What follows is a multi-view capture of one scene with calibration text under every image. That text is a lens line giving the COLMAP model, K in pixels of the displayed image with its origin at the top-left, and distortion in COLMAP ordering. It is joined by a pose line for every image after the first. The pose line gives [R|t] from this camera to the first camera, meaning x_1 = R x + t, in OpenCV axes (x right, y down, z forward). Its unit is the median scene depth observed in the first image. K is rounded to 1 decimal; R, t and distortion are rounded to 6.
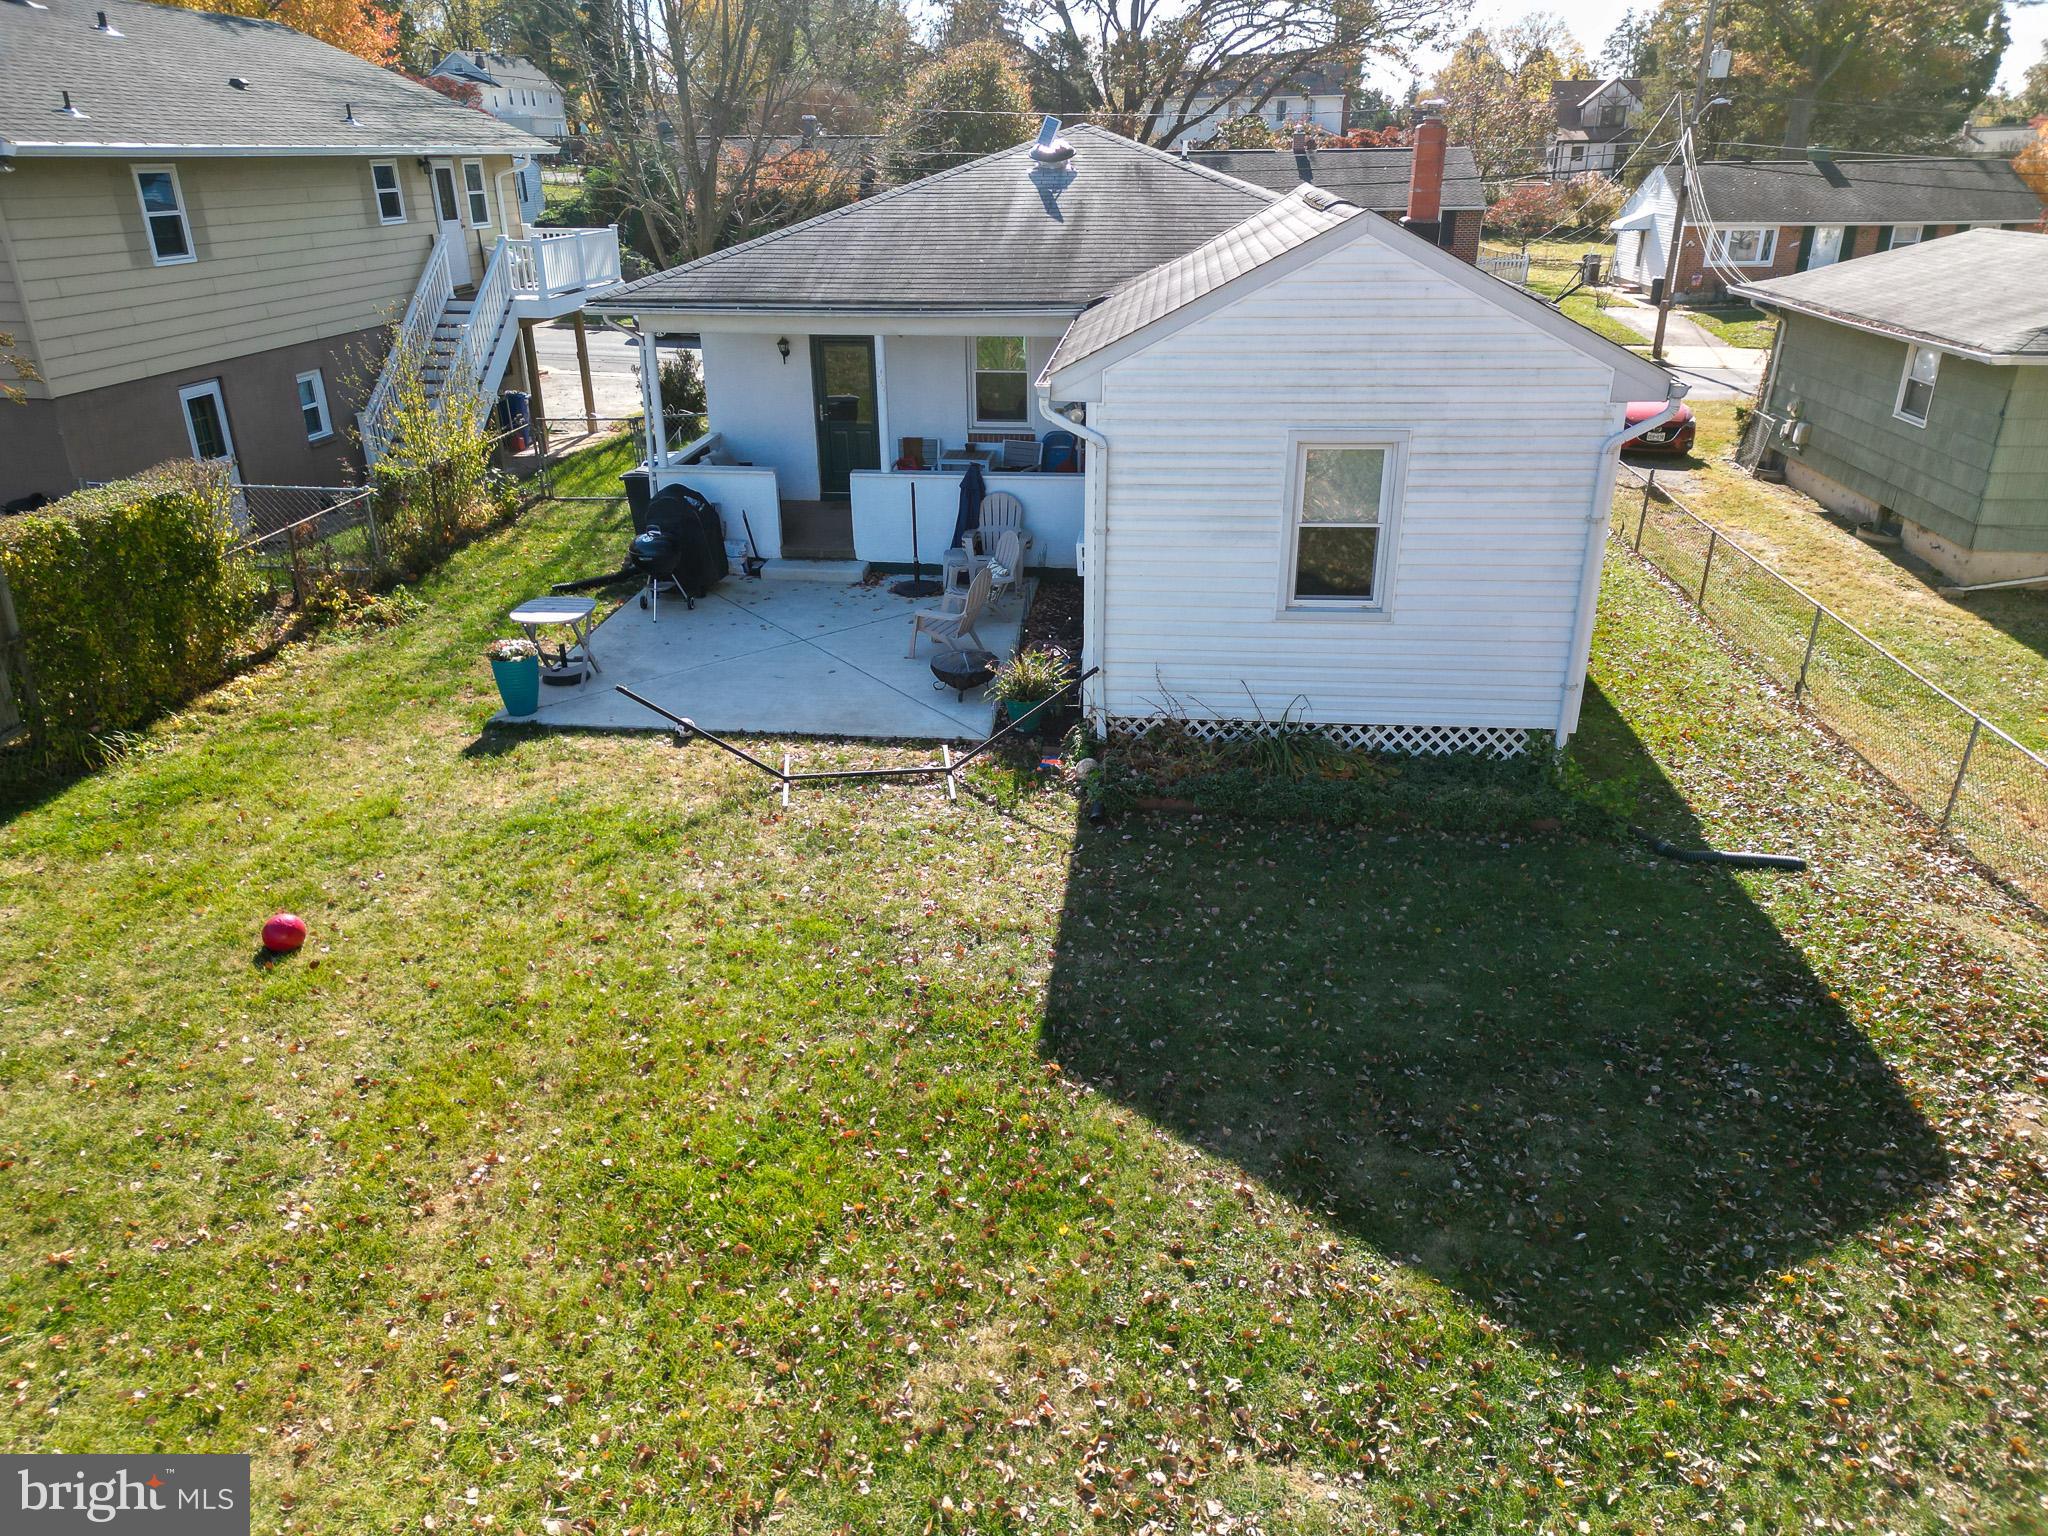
lens RADIAL K [[1421.9, 0, 1033.6], [0, 1421.9, 778.7], [0, 0, 1]] dist [0.105602, -0.124053]
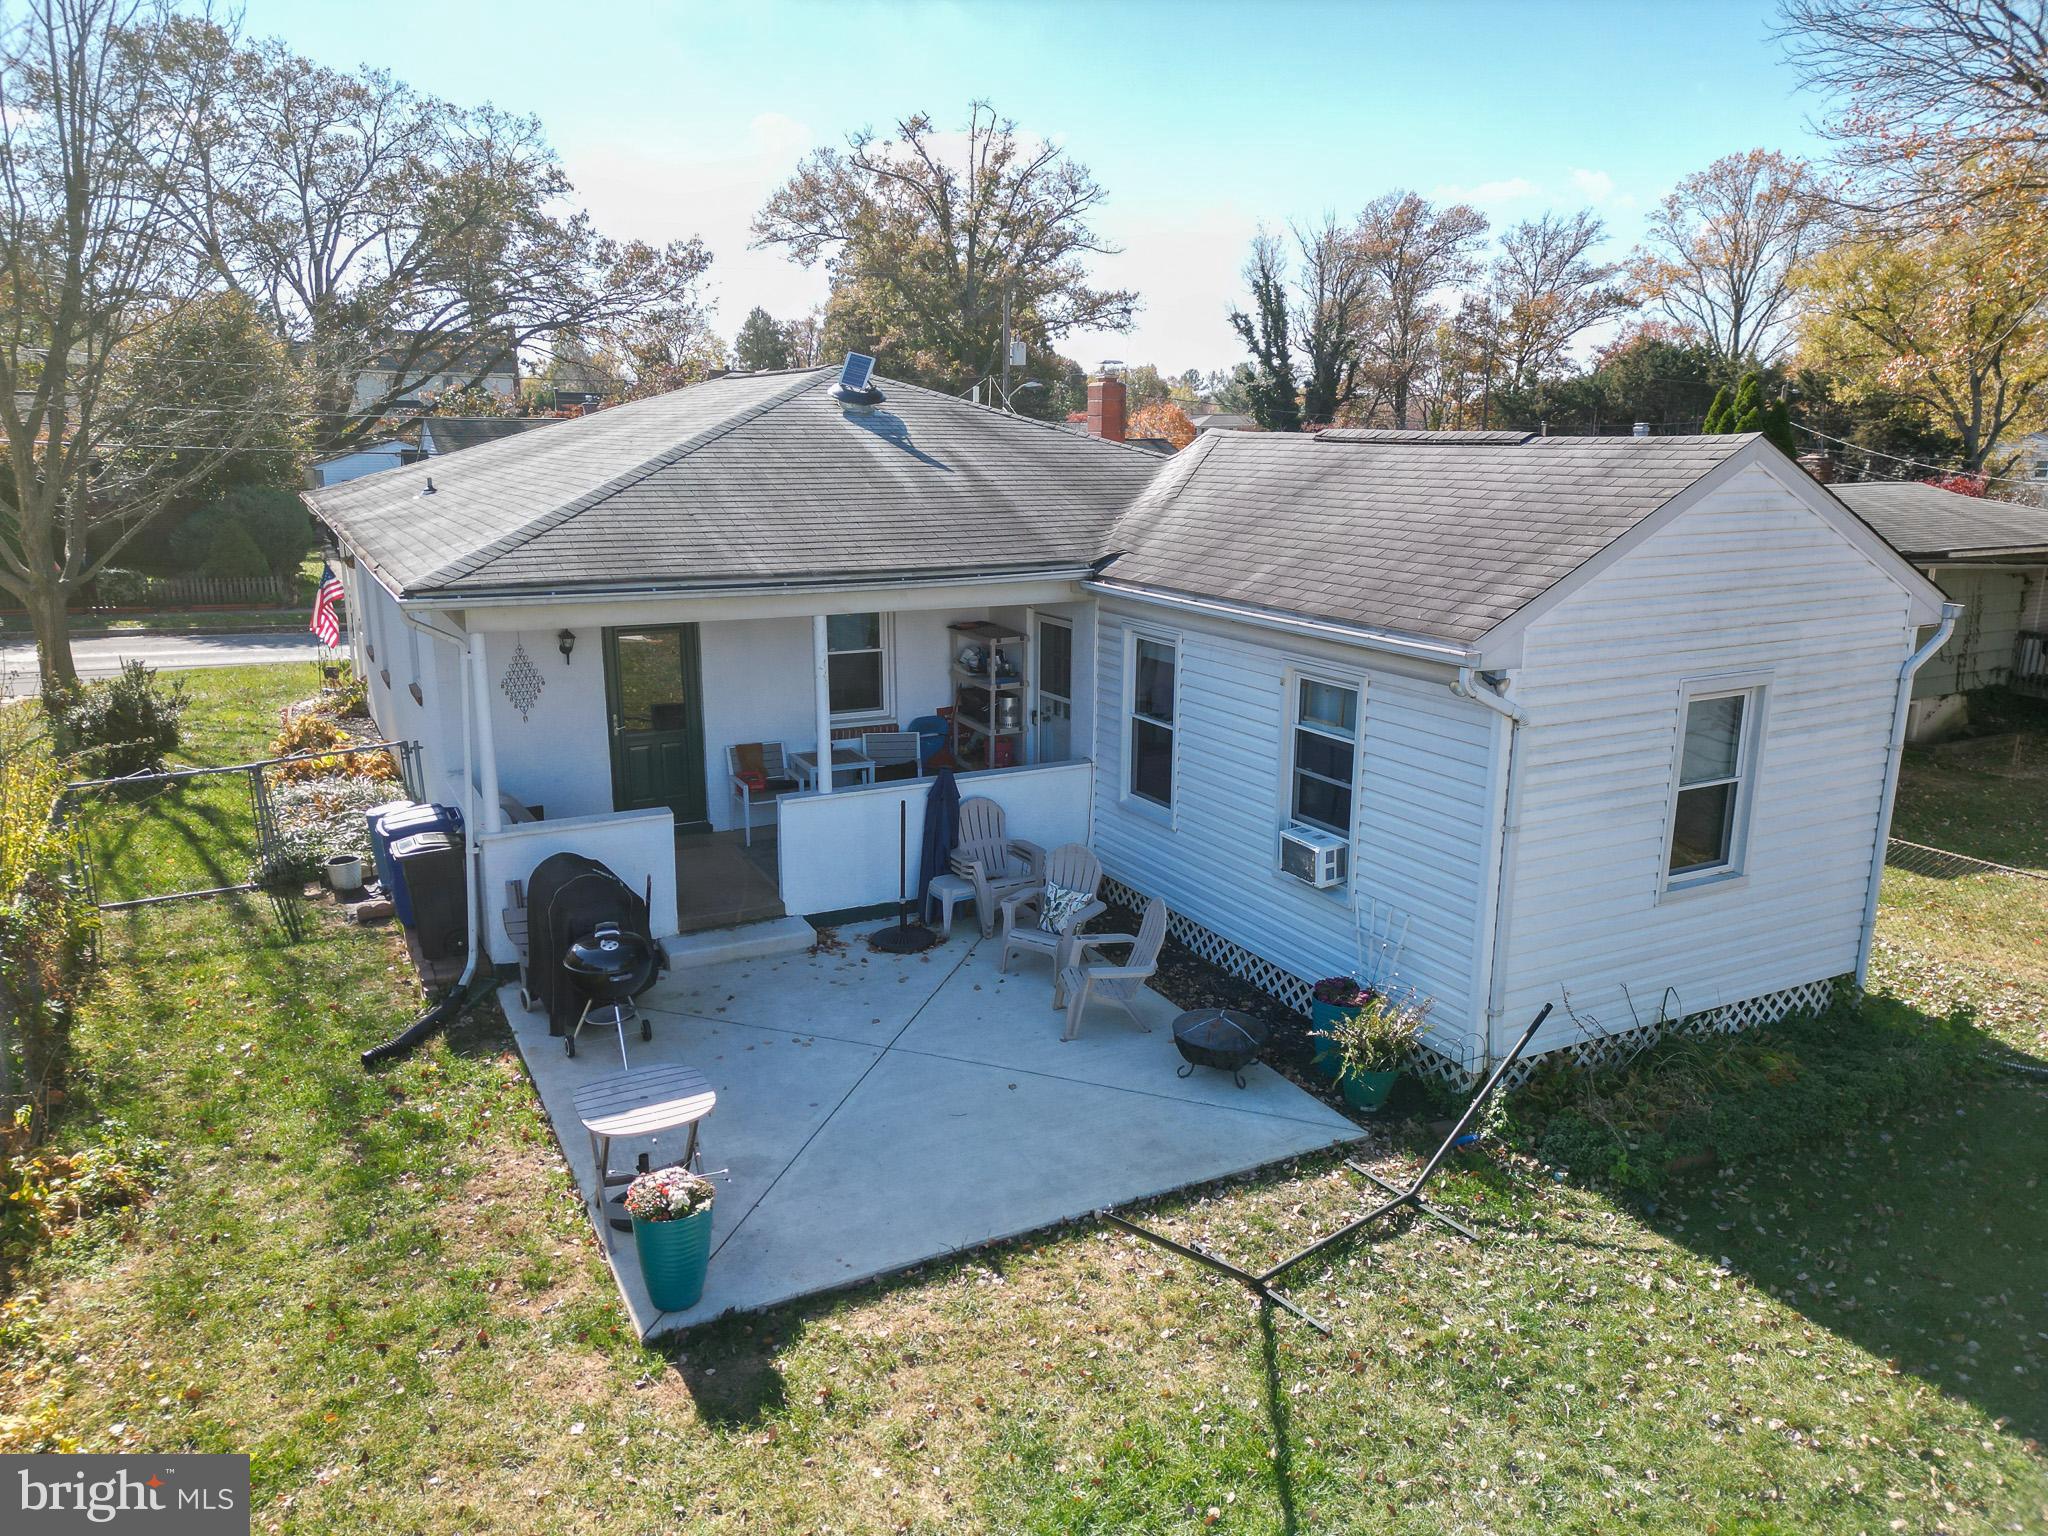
lens RADIAL K [[1421.9, 0, 1033.6], [0, 1421.9, 778.7], [0, 0, 1]] dist [0.105602, -0.124053]
pose [[0.831425, -0.121218, 0.542253, -0.577625], [0.212272, 0.971183, -0.108368, -0.168778], [-0.513491, 0.205205, 0.833197, 0.477232]]
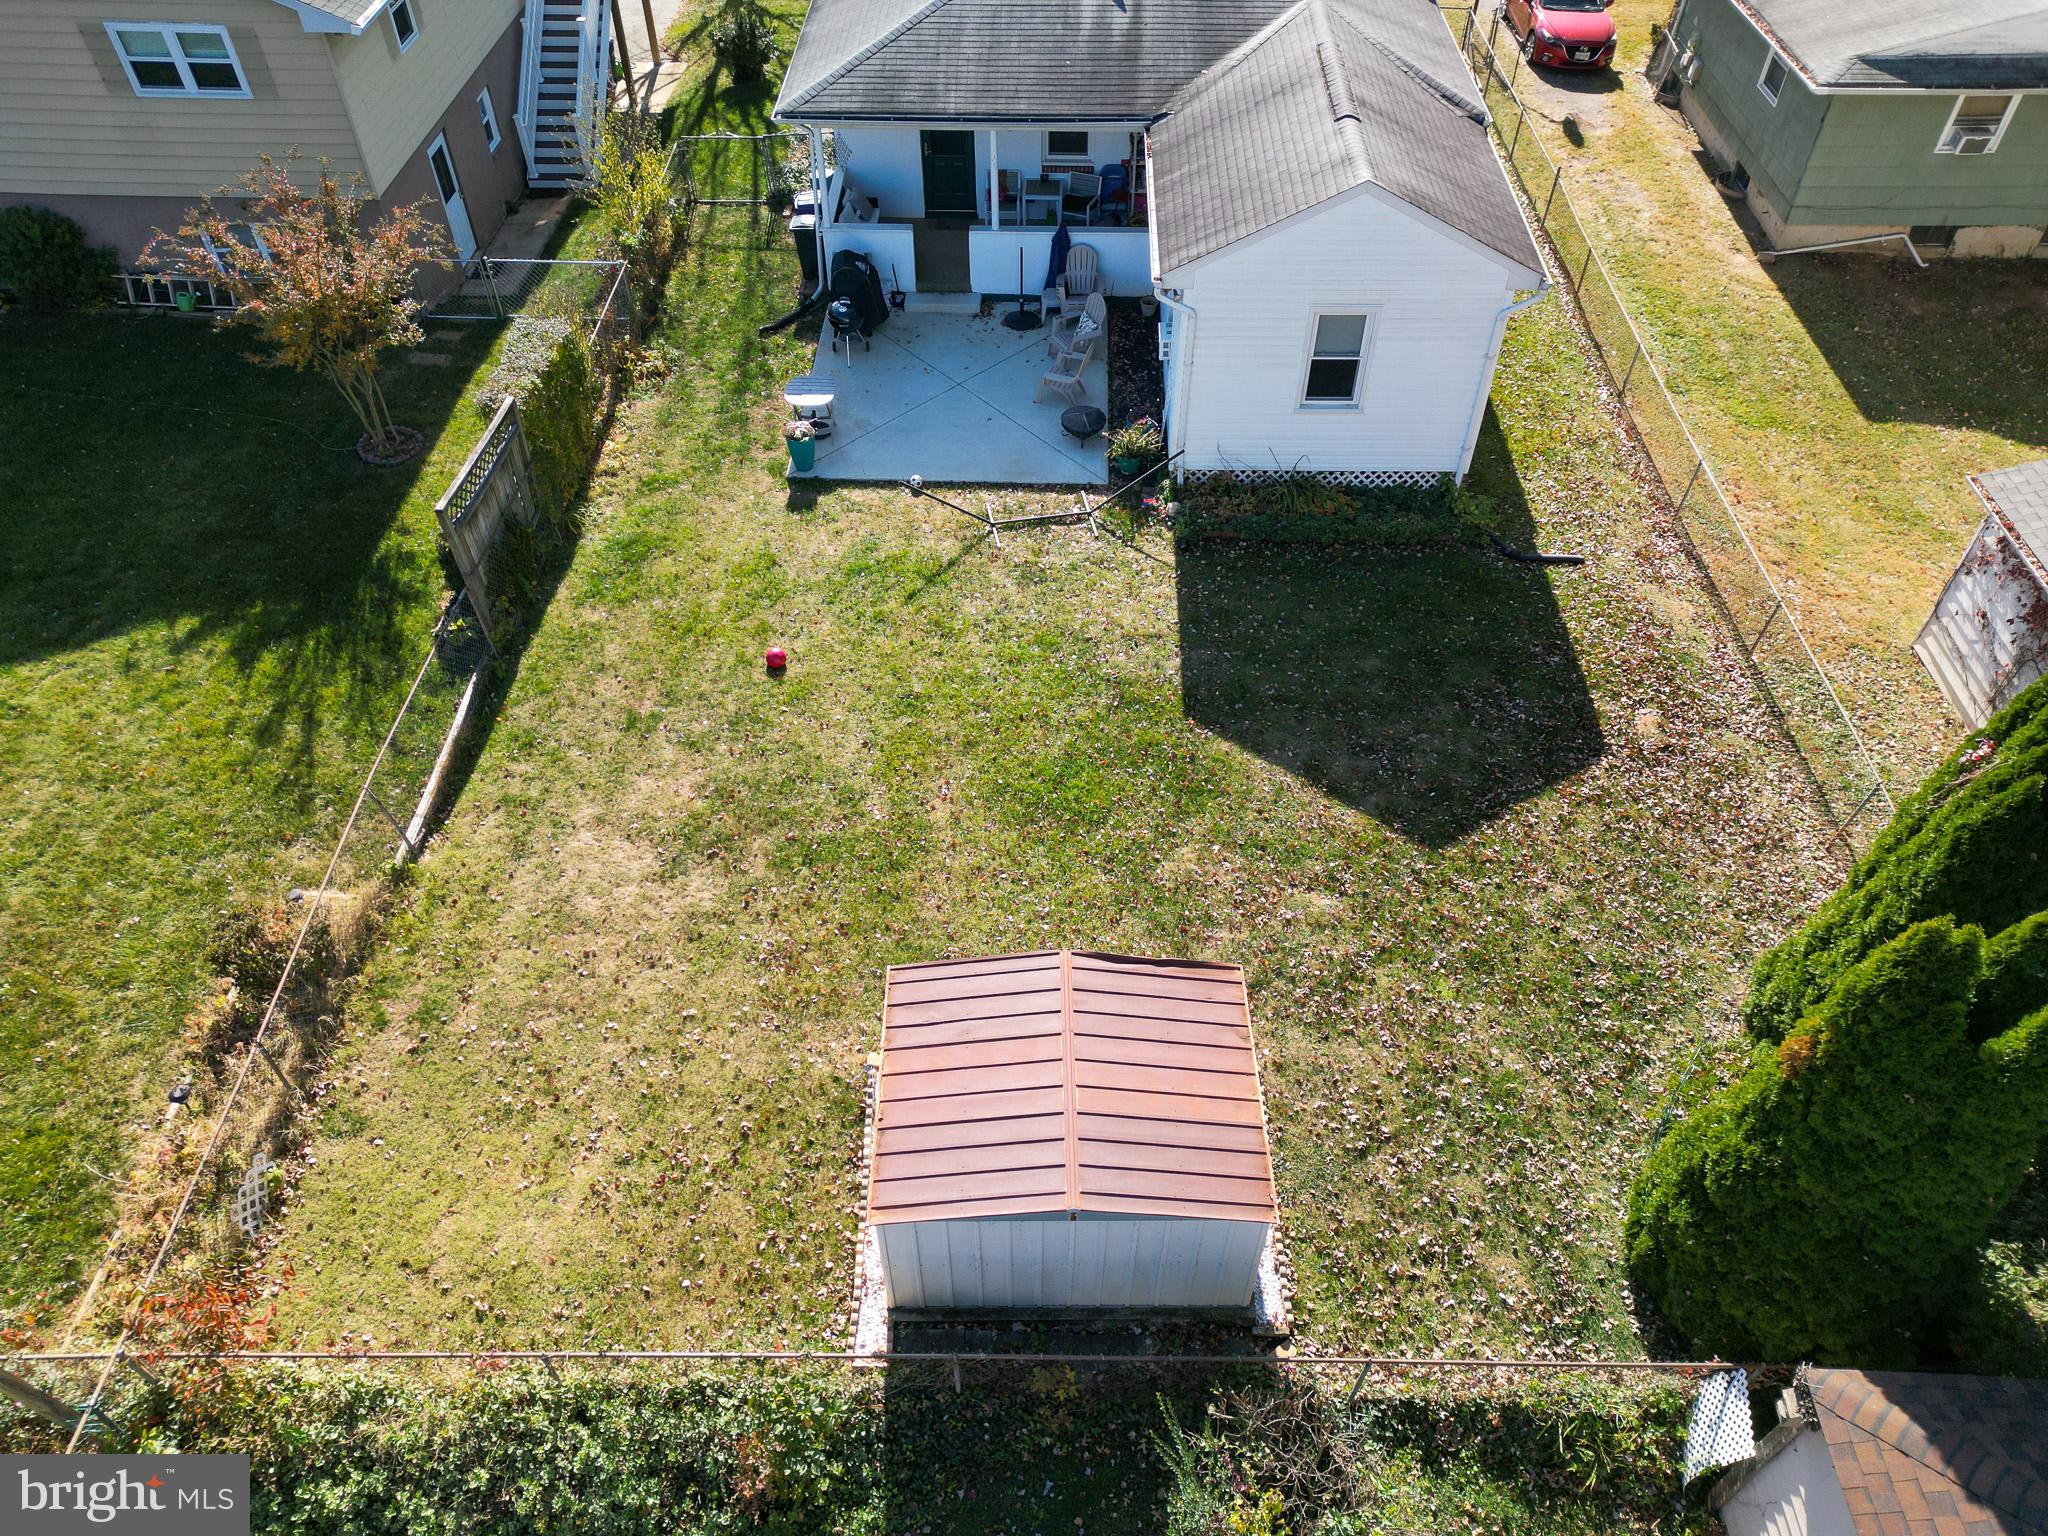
lens RADIAL K [[1421.9, 0, 1033.6], [0, 1421.9, 778.7], [0, 0, 1]] dist [0.105602, -0.124053]
pose [[0.997739, -0.046620, 0.048413, -0.221530], [0.024381, 0.922306, 0.385691, -0.365046], [-0.062632, -0.383639, 0.921357, -0.638202]]
